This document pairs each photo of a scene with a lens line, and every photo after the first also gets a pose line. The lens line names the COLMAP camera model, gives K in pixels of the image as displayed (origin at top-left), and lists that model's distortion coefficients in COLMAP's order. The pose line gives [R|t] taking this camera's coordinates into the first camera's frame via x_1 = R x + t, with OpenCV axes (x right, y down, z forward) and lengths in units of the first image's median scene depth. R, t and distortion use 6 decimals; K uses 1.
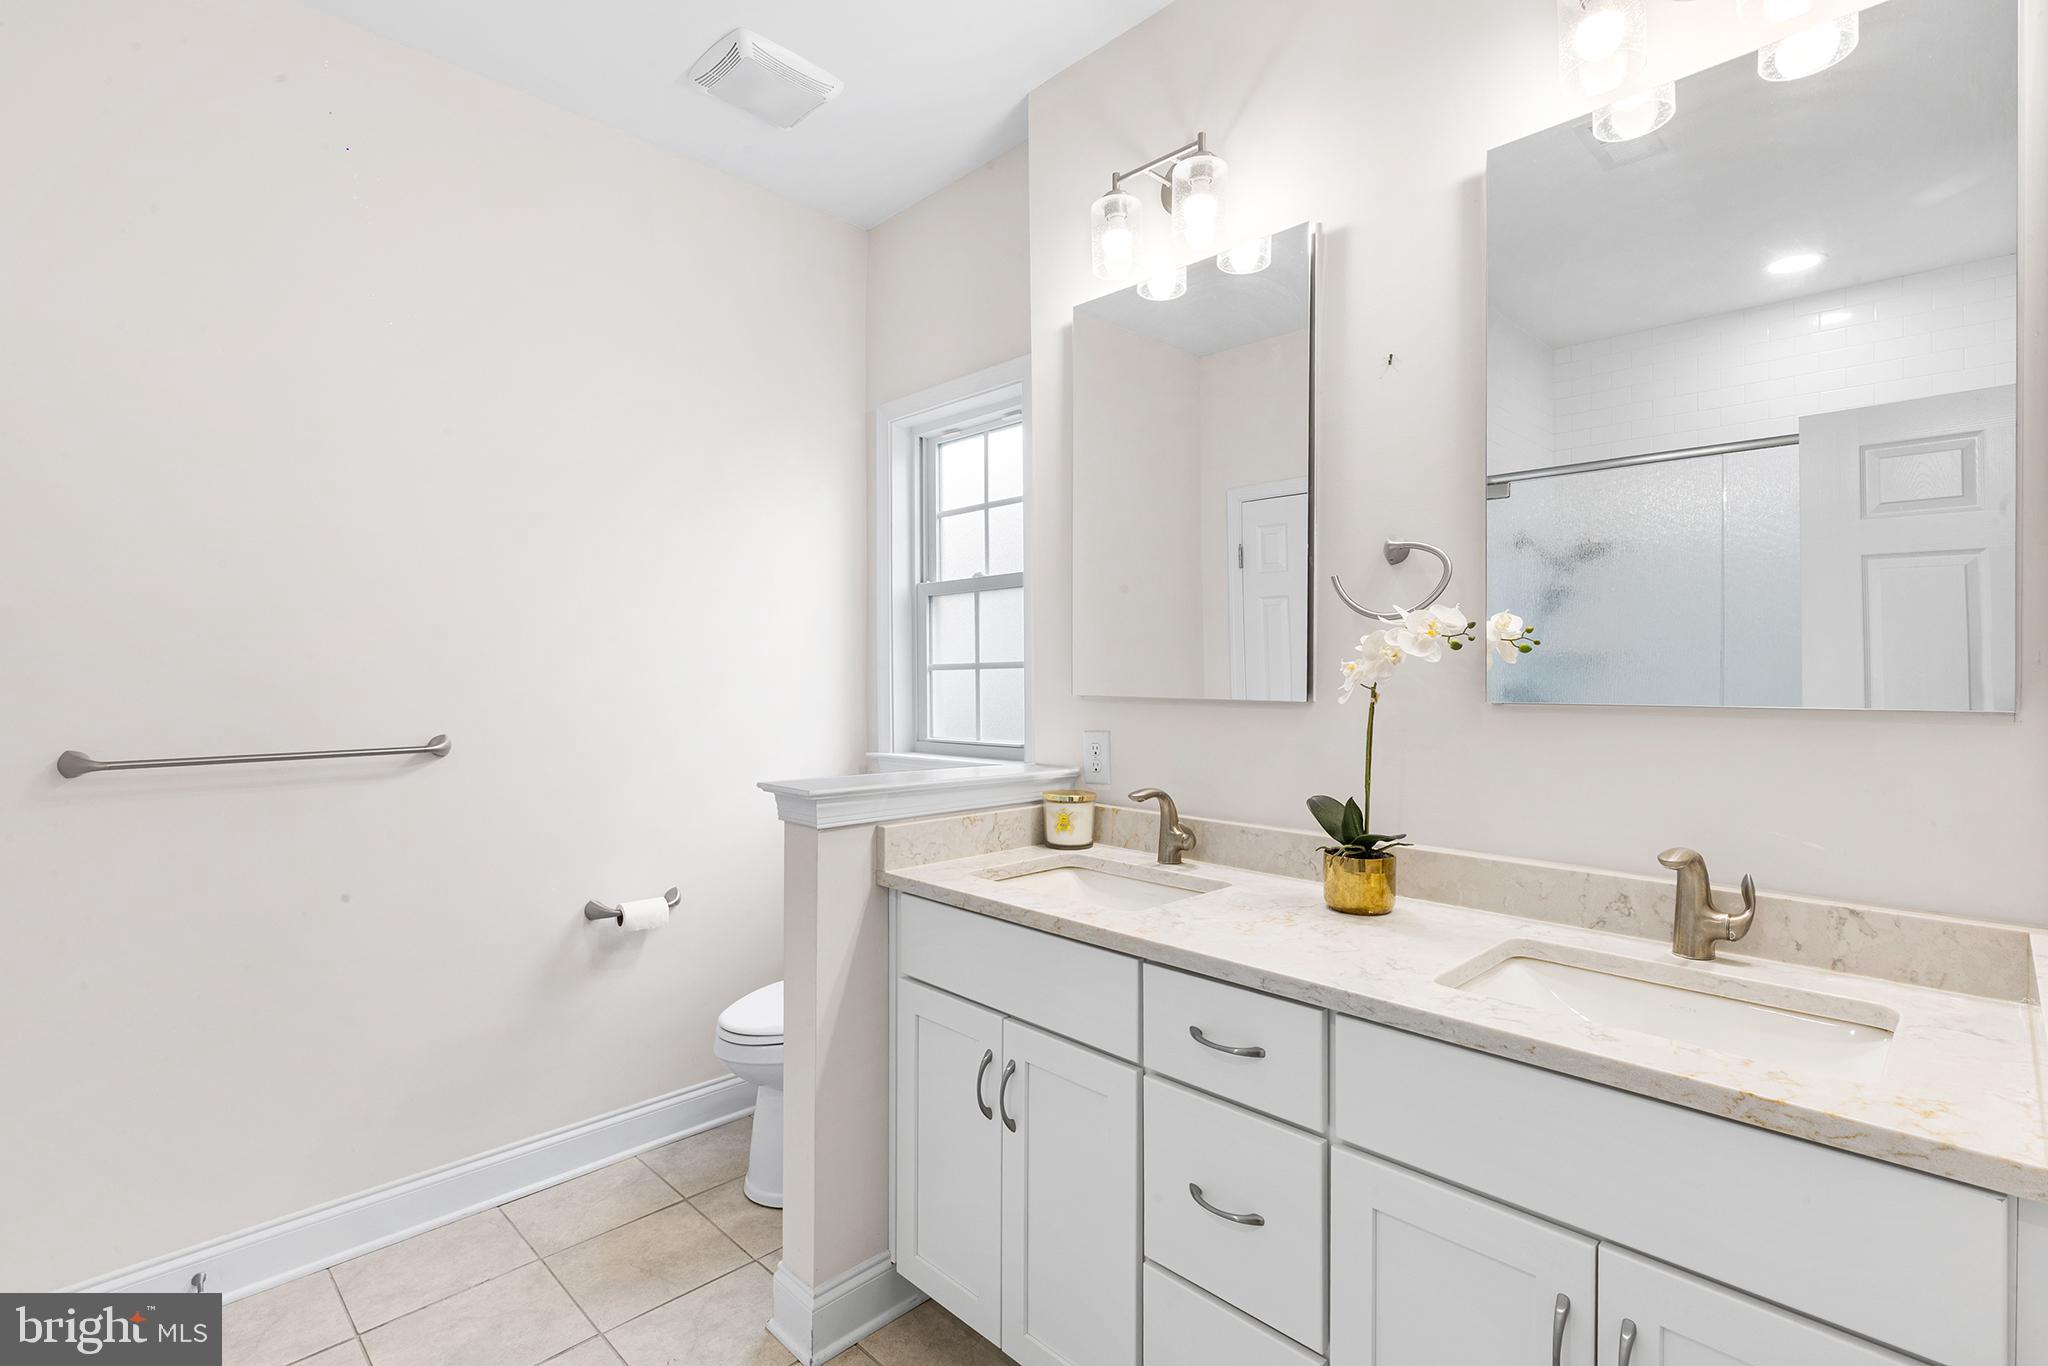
lens RADIAL K [[938.7, 0, 1024.3], [0, 938.7, 666.0], [0, 0, 1]] dist [0.002710, 0.000410]
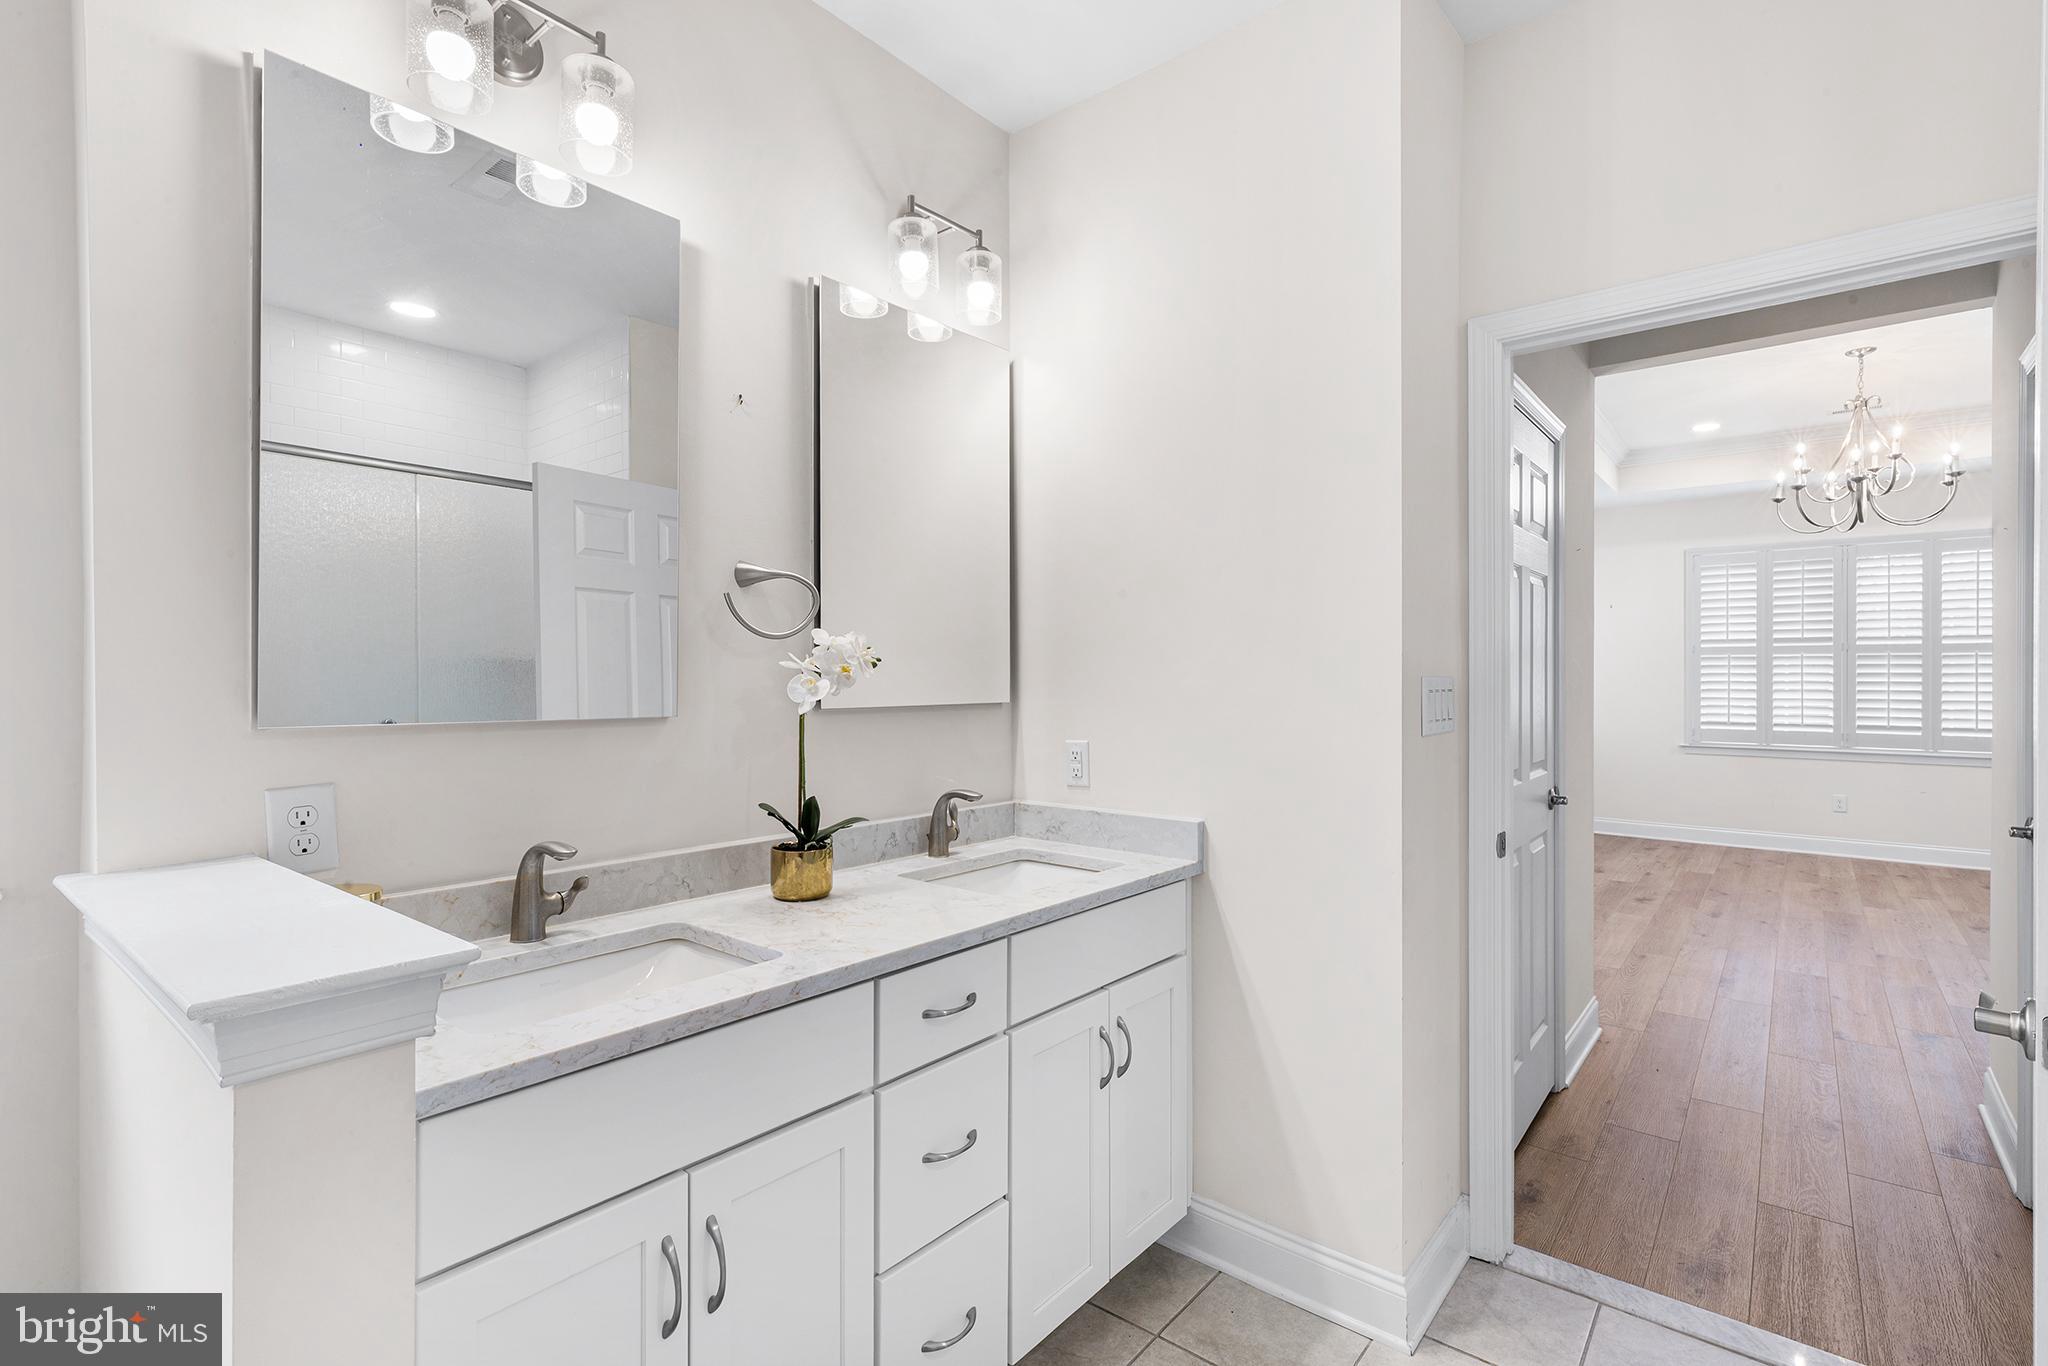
lens RADIAL K [[958.1, 0, 1020.0], [0, 958.1, 655.9], [0, 0, 1]] dist [-0.000579, -0.000043]
pose [[-0.095162, 0.017301, 0.995311, -0.811896], [-0.010229, 0.999779, -0.018356, -0.009659], [-0.995409, -0.011928, -0.094964, 0.853307]]
